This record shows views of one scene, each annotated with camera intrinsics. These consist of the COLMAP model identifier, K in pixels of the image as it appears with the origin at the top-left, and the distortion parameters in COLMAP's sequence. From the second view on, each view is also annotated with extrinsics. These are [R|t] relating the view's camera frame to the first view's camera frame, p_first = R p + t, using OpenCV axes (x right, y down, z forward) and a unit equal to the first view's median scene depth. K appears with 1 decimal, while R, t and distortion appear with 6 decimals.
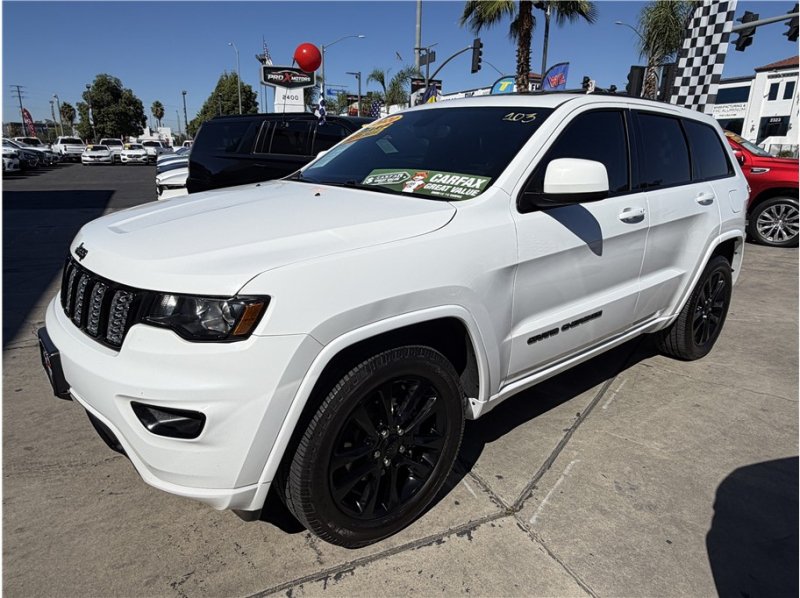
lens RADIAL K [[511.5, 0, 397.8], [0, 511.5, 298.3], [0, 0, 1]] dist [-0.002091, 0.003396]
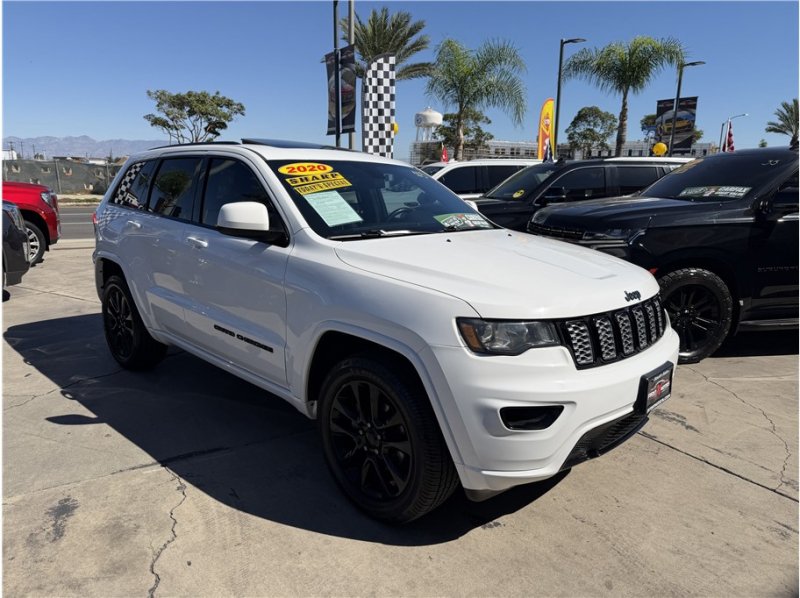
lens RADIAL K [[577.9, 0, 397.7], [0, 577.9, 304.1], [0, 0, 1]] dist [0.016814, -0.026879]
pose [[-0.113894, -0.229864, 0.966535, -0.889486], [0.259384, 0.932244, 0.252274, -0.266356], [-0.959035, 0.279436, -0.046554, 0.752473]]
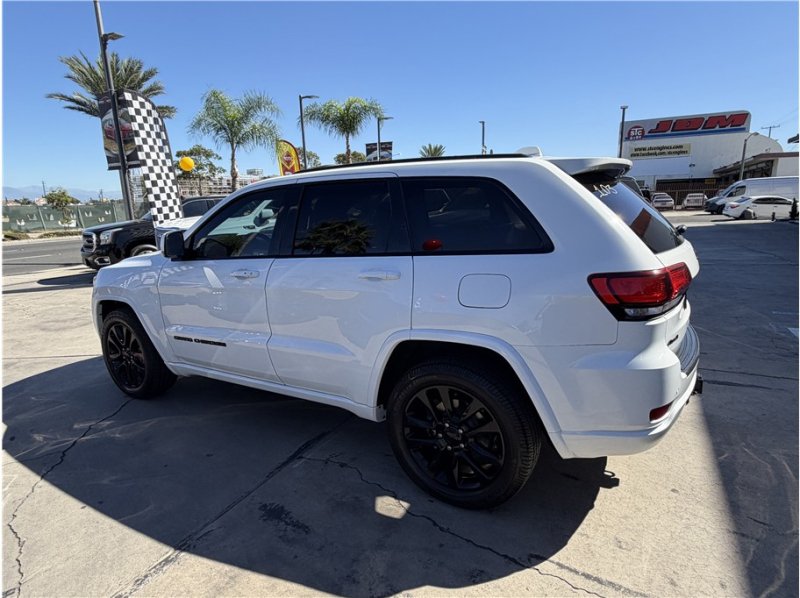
lens RADIAL K [[466.0, 0, 394.6], [0, 466.0, 304.7], [0, 0, 1]] dist [0.000809, 0.000910]
pose [[-0.613597, -0.168326, 0.771470, -0.757633], [0.239528, 0.891299, 0.384983, -0.402901], [-0.752413, 0.421013, -0.506579, 1.234203]]
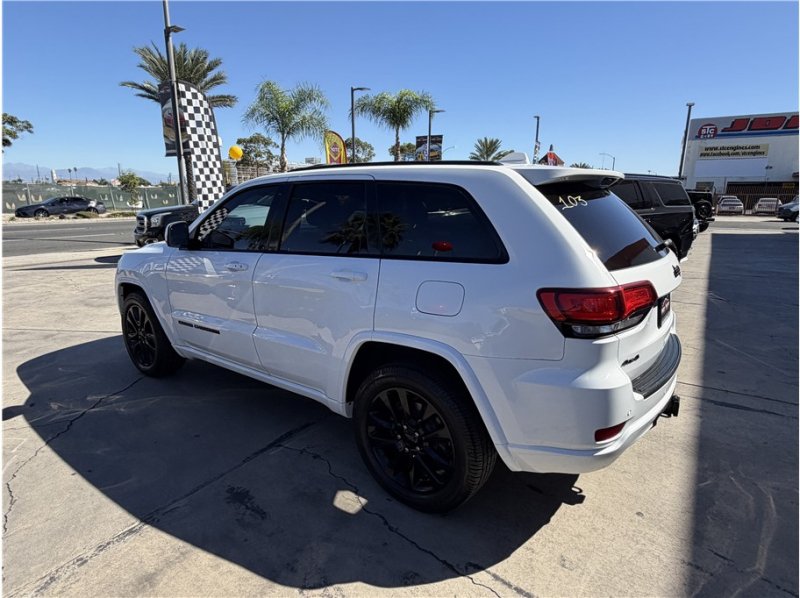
lens RADIAL K [[466.0, 0, 400.4], [0, 466.0, 300.3], [0, 0, 1]] dist [0.000809, 0.000910]
pose [[-0.526552, -0.207784, 0.824359, -0.823856], [0.223771, 0.901604, 0.370186, -0.394030], [-0.820164, 0.379390, -0.428245, 1.150952]]
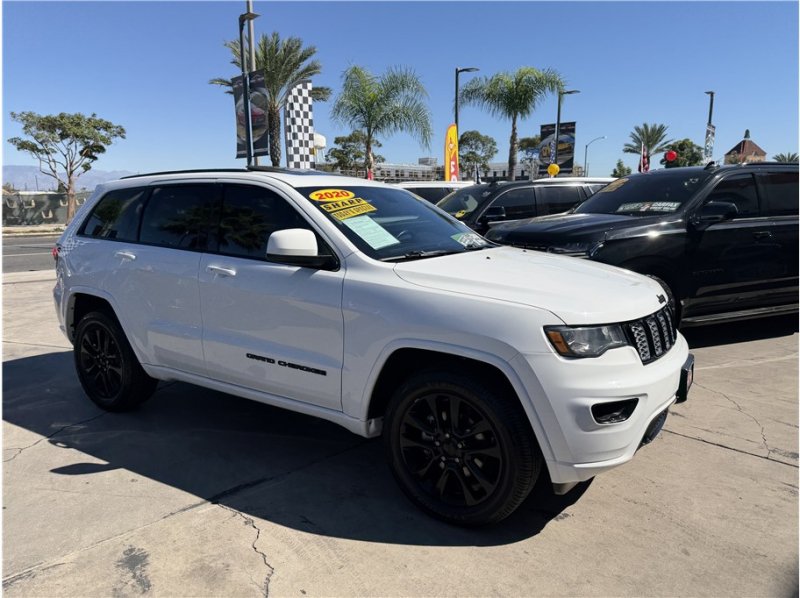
lens RADIAL K [[577.9, 0, 401.2], [0, 577.9, 301.4], [0, 0, 1]] dist [0.016814, -0.026879]
pose [[-0.315406, -0.178970, 0.931928, -0.879973], [0.264461, 0.926571, 0.267446, -0.328148], [-0.911362, 0.330812, -0.244915, 0.956121]]
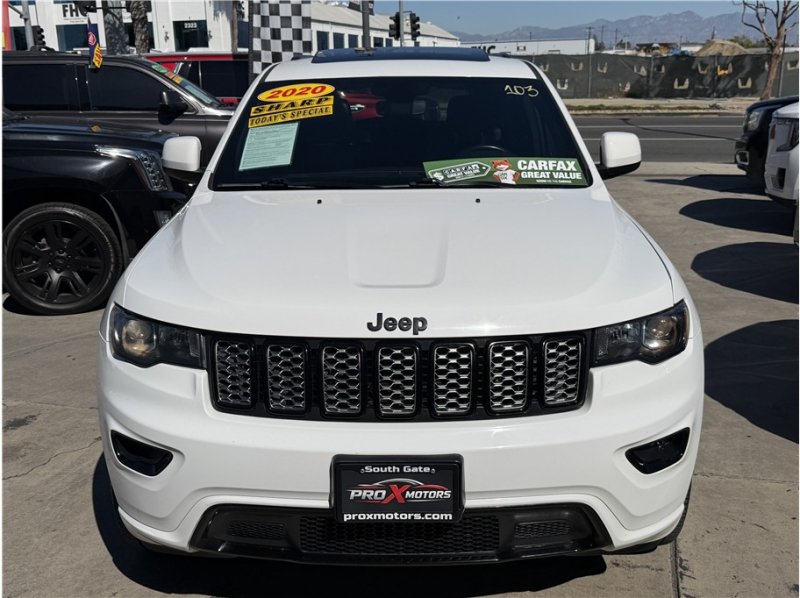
lens RADIAL K [[837.7, 0, 390.4], [0, 837.7, 303.7], [0, 0, 1]] dist [0.050112, 0.000000]
pose [[0.645185, -0.230521, 0.728421, -0.684024], [0.237159, 0.966728, 0.095879, -0.109202], [-0.726287, 0.110892, 0.678388, 0.102220]]
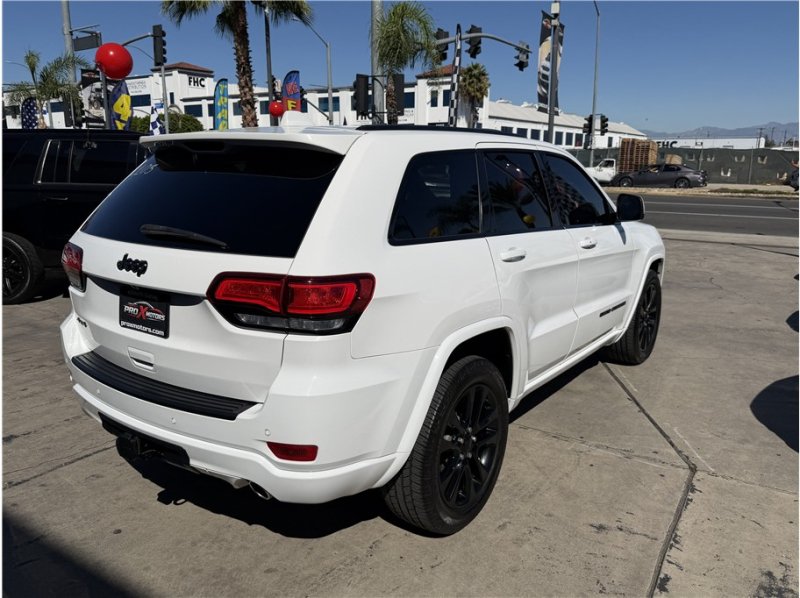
lens RADIAL K [[620.7, 0, 389.0], [0, 620.7, 299.4], [0, 0, 1]] dist [0.013597, -0.026773]
pose [[0.845987, -0.131213, 0.516807, -0.619029], [0.157286, 0.987530, -0.006744, -0.063058], [-0.509477, 0.086992, 0.856076, -0.000562]]
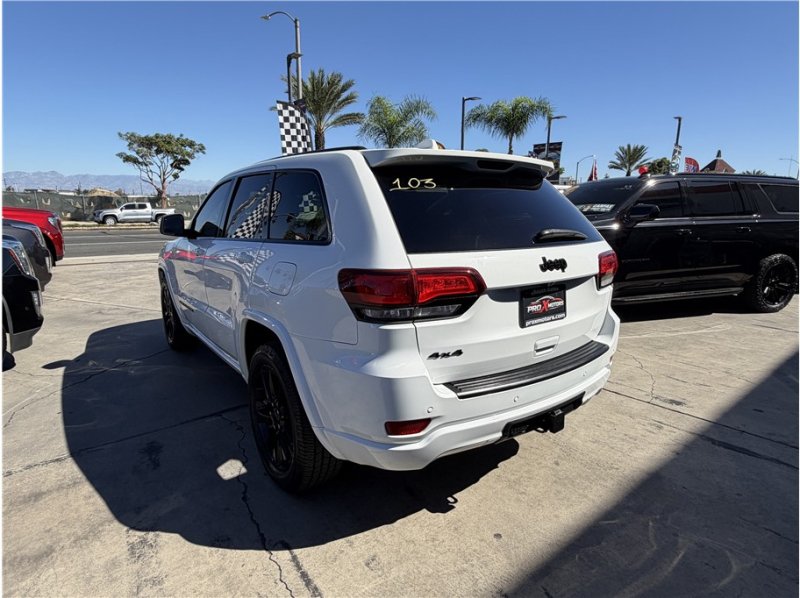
lens RADIAL K [[466.0, 0, 394.4], [0, 466.0, 303.2], [0, 0, 1]] dist [0.000809, 0.000910]
pose [[-0.248374, -0.215796, 0.944321, -0.963052], [0.258390, 0.924787, 0.279293, -0.283003], [-0.933566, 0.313372, -0.173933, 0.870651]]
